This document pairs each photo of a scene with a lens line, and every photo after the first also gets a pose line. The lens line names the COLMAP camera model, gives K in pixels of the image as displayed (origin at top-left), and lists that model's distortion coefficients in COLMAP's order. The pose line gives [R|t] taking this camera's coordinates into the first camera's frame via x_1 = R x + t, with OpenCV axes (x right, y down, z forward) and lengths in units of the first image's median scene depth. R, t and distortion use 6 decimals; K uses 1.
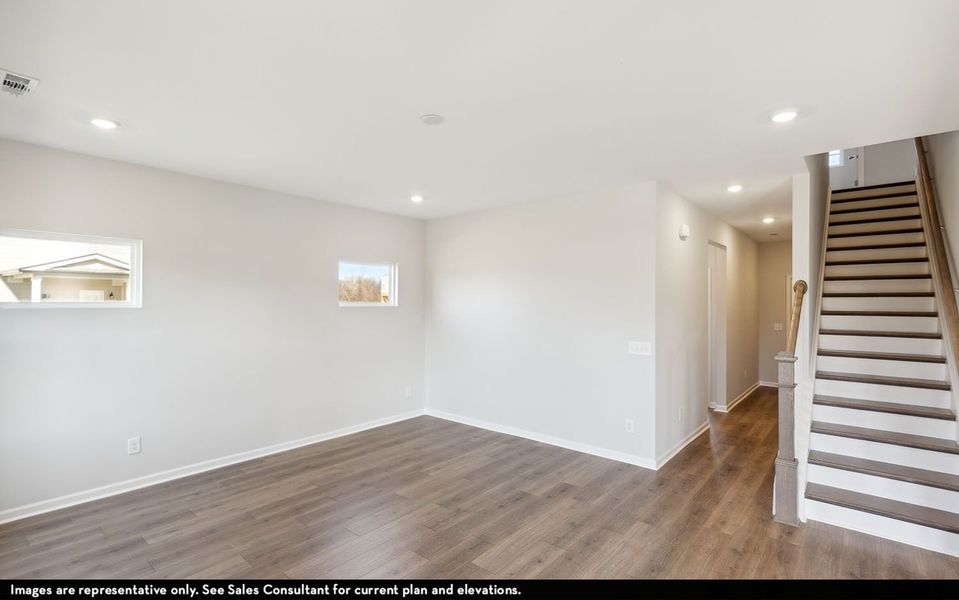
lens RADIAL K [[449.7, 0, 475.5], [0, 449.7, 298.9], [0, 0, 1]] dist [0.013761, -0.008318]
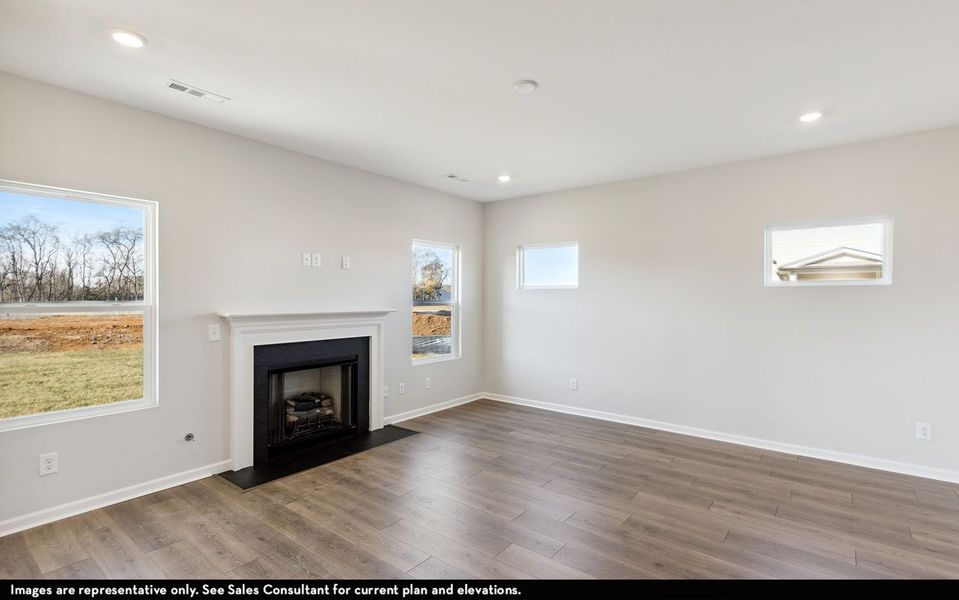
lens RADIAL K [[449.7, 0, 477.1], [0, 449.7, 303.3], [0, 0, 1]] dist [0.013761, -0.008318]
pose [[0.032552, 0.009736, -0.999423, 0.601202], [0.003837, 0.999944, 0.009866, 0.047562], [0.999463, -0.004155, 0.032512, 0.584482]]
